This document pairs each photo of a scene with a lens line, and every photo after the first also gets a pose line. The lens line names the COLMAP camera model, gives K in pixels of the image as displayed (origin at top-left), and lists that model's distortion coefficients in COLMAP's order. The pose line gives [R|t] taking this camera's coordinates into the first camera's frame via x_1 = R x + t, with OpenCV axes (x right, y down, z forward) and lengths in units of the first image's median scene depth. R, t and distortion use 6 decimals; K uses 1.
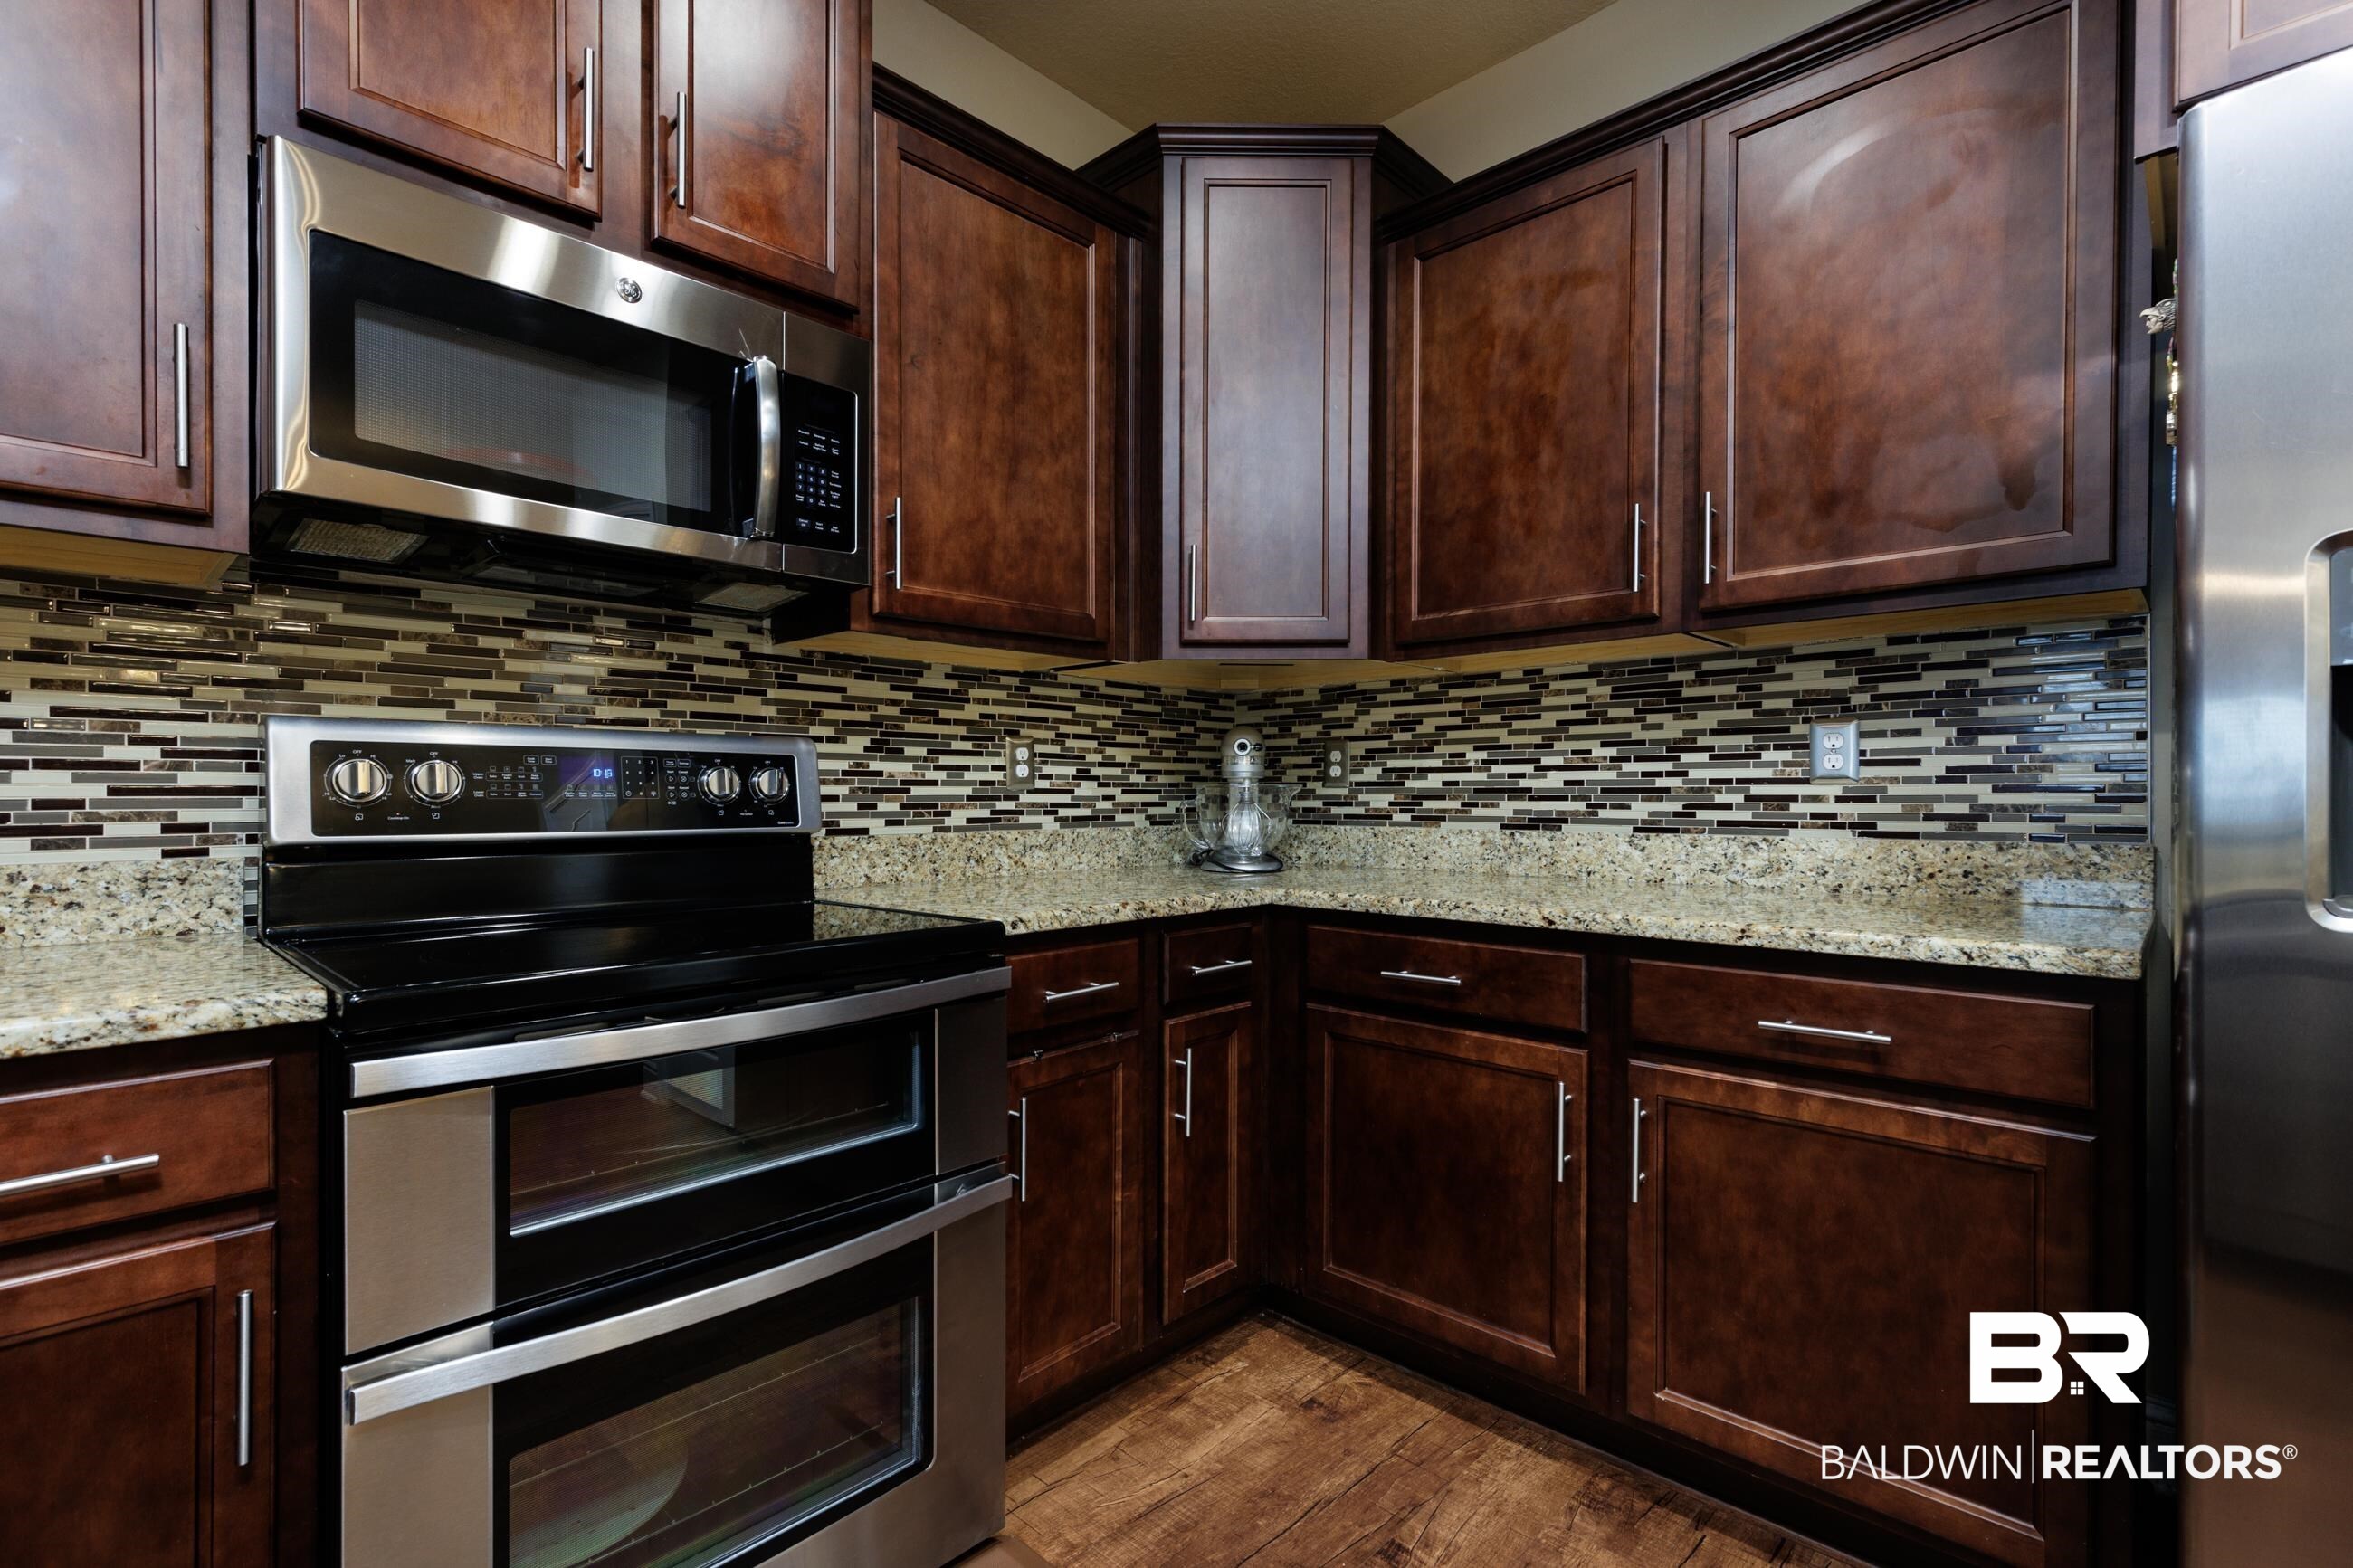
lens RADIAL K [[1080.4, 0, 1176.0], [0, 1080.4, 798.0], [0, 0, 1]] dist [0.009678, -0.000015]
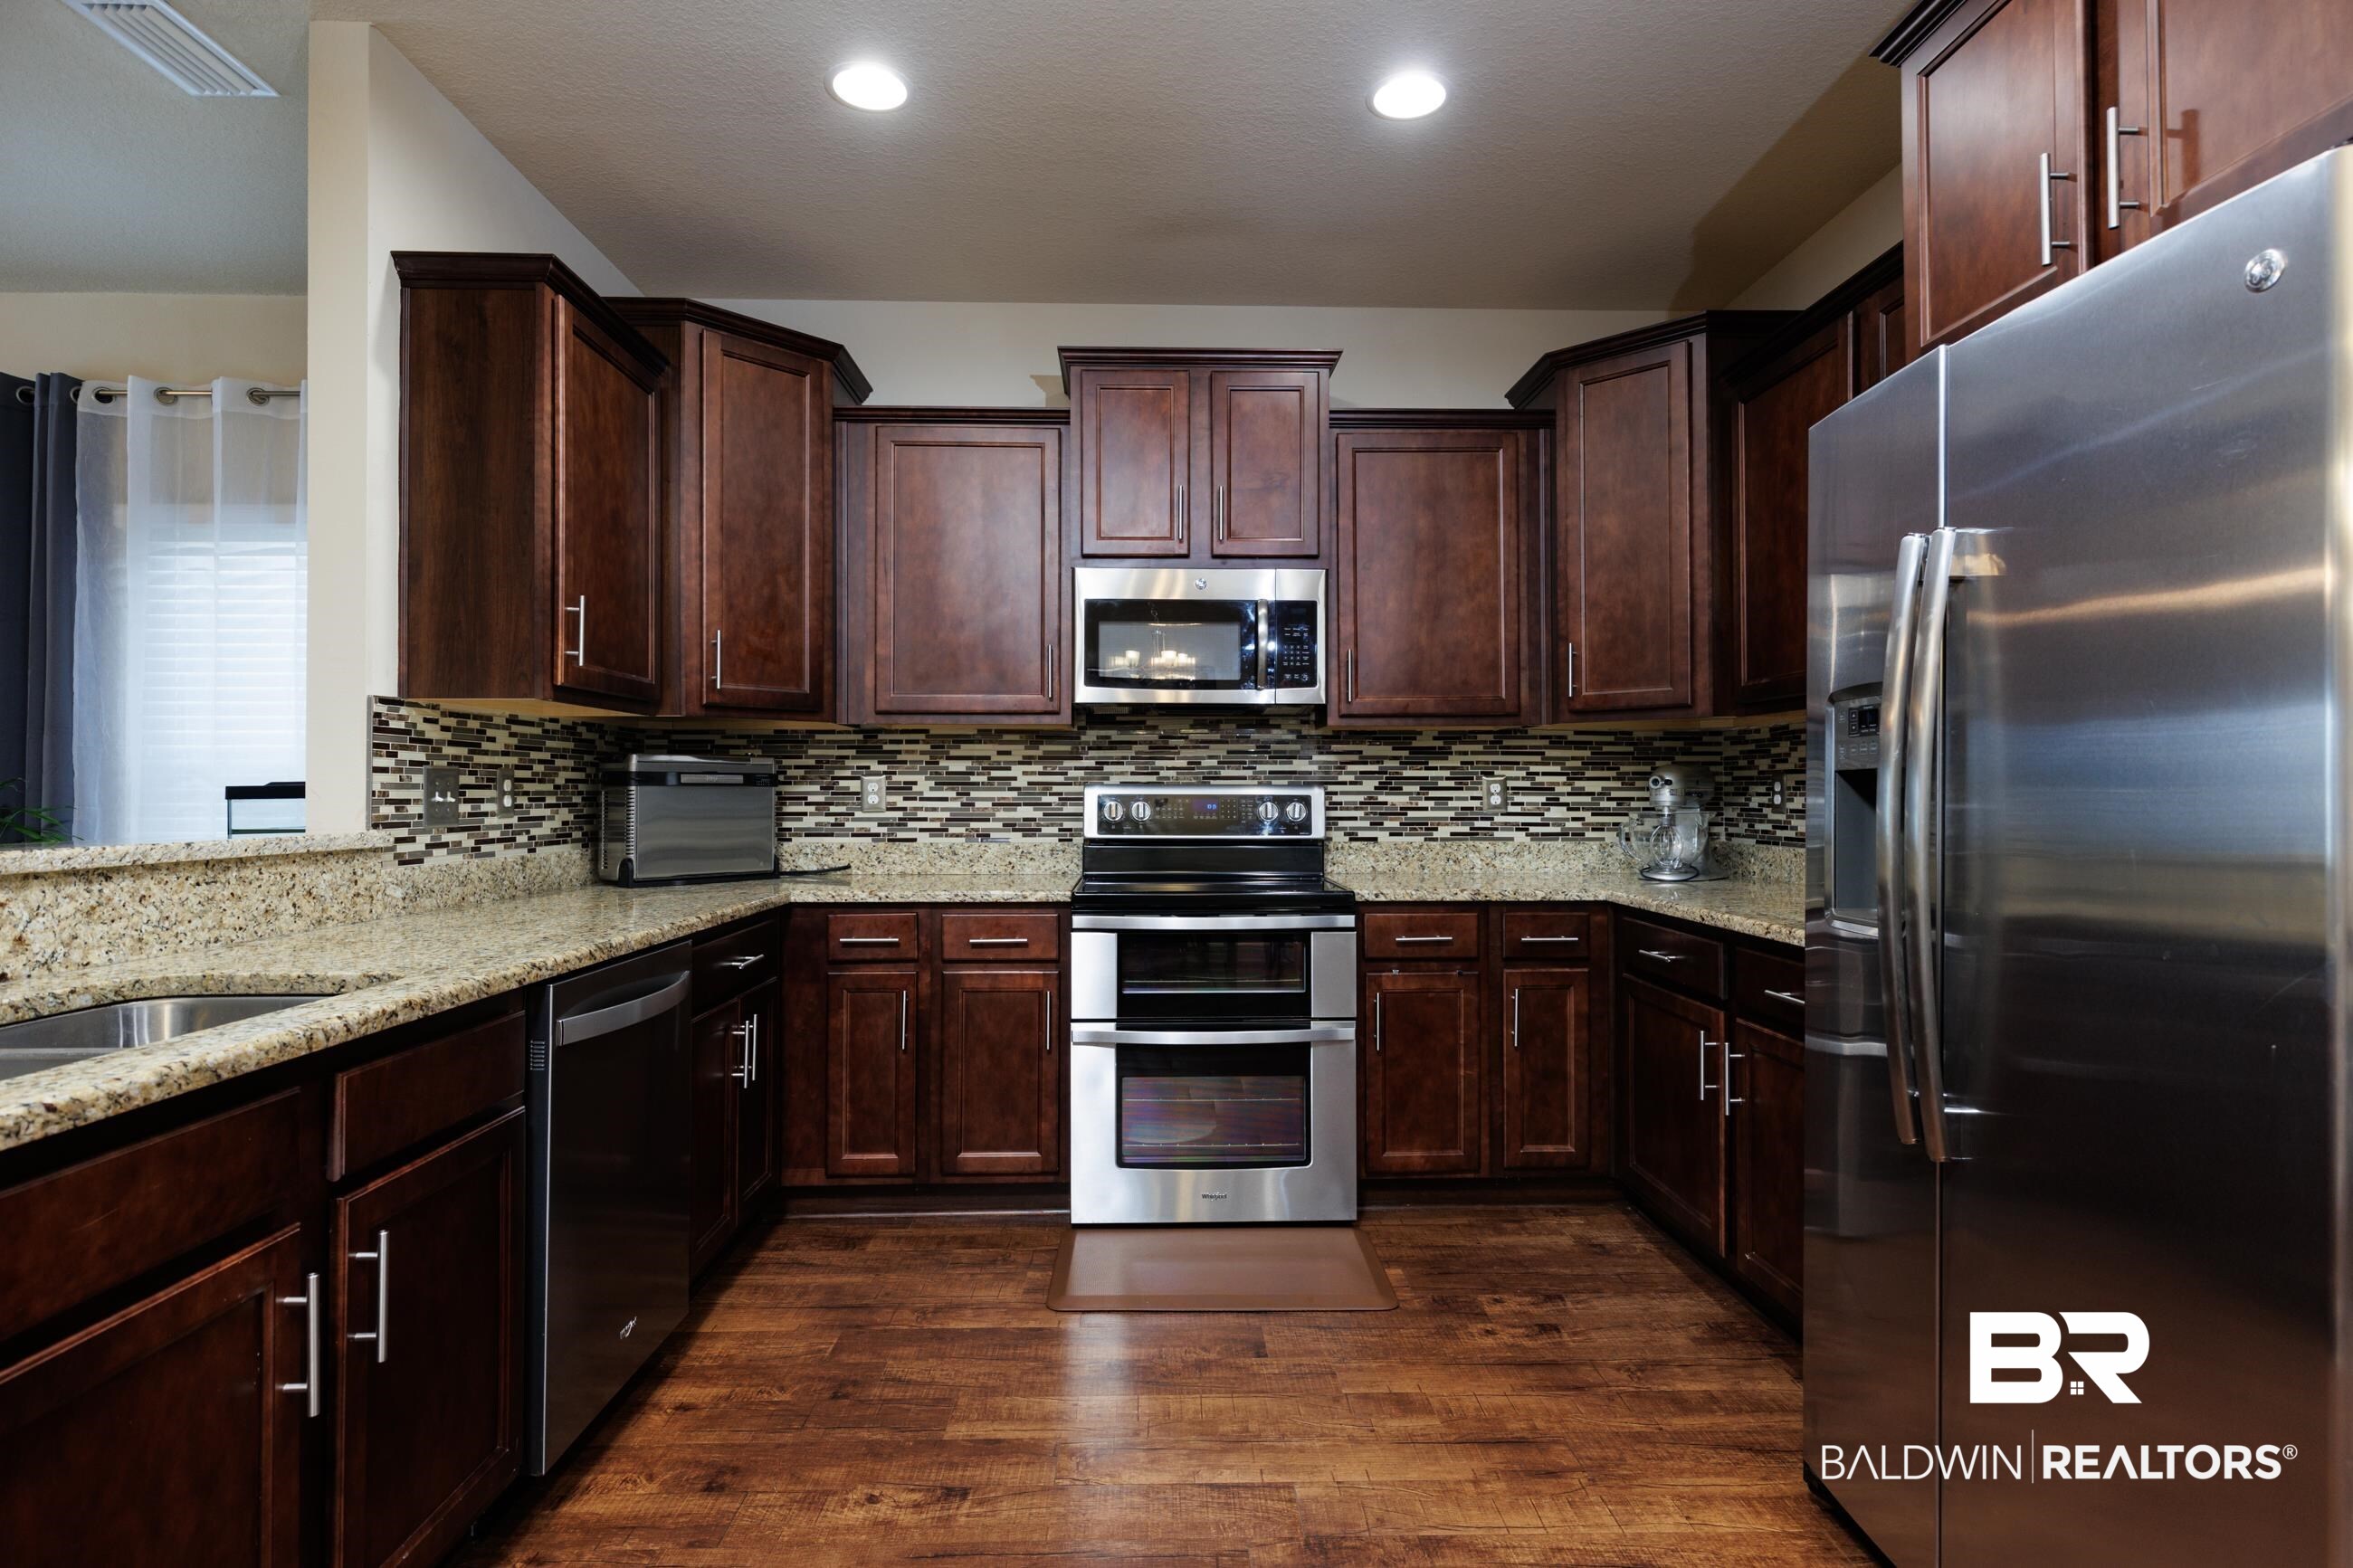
lens RADIAL K [[1182.4, 0, 1137.6], [0, 1182.4, 769.2], [0, 0, 1]] dist [0.000833, 0.000388]
pose [[0.693502, -0.011958, -0.720356, 0.762876], [-0.003064, 0.999804, -0.019546, -0.039201], [0.720448, 0.015762, 0.693329, -0.492909]]
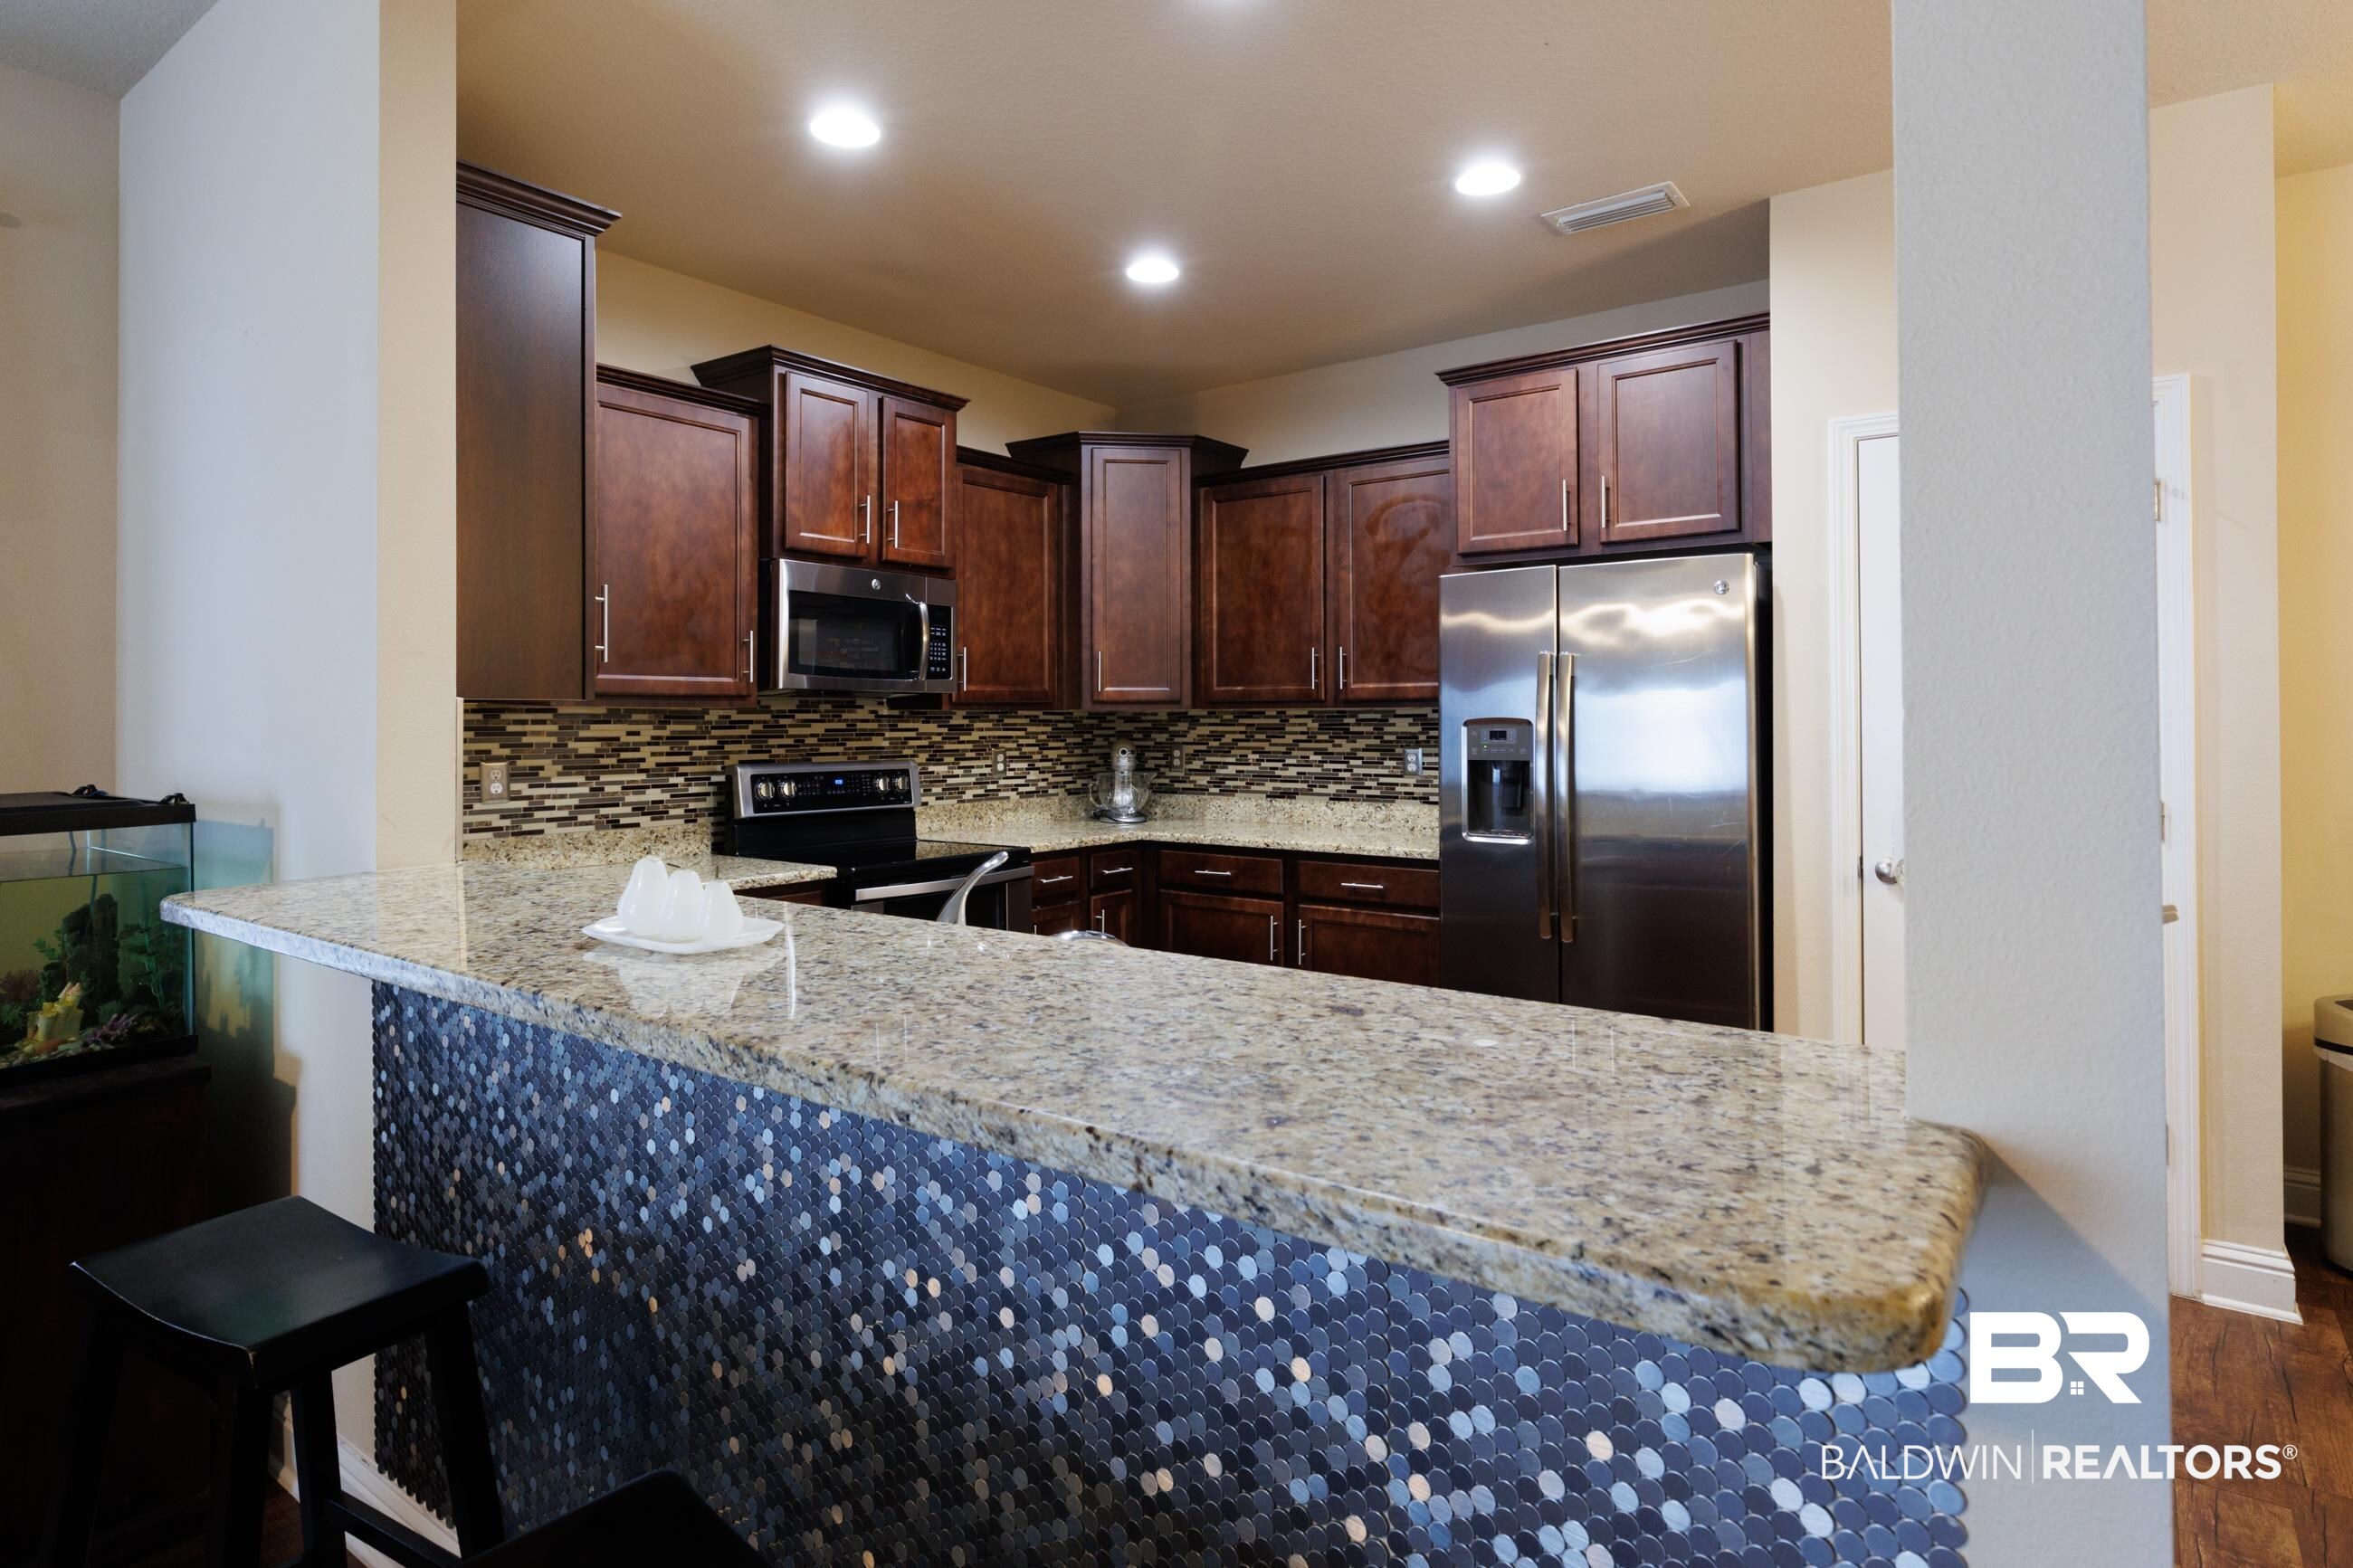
lens RADIAL K [[1296.4, 0, 1094.9], [0, 1296.4, 698.7], [0, 0, 1]] dist [0.018917, -0.000535]
pose [[0.997820, -0.003959, 0.065876, -0.148354], [0.005355, 0.999764, -0.021031, -0.106958], [-0.065777, 0.021338, 0.997606, -1.328517]]
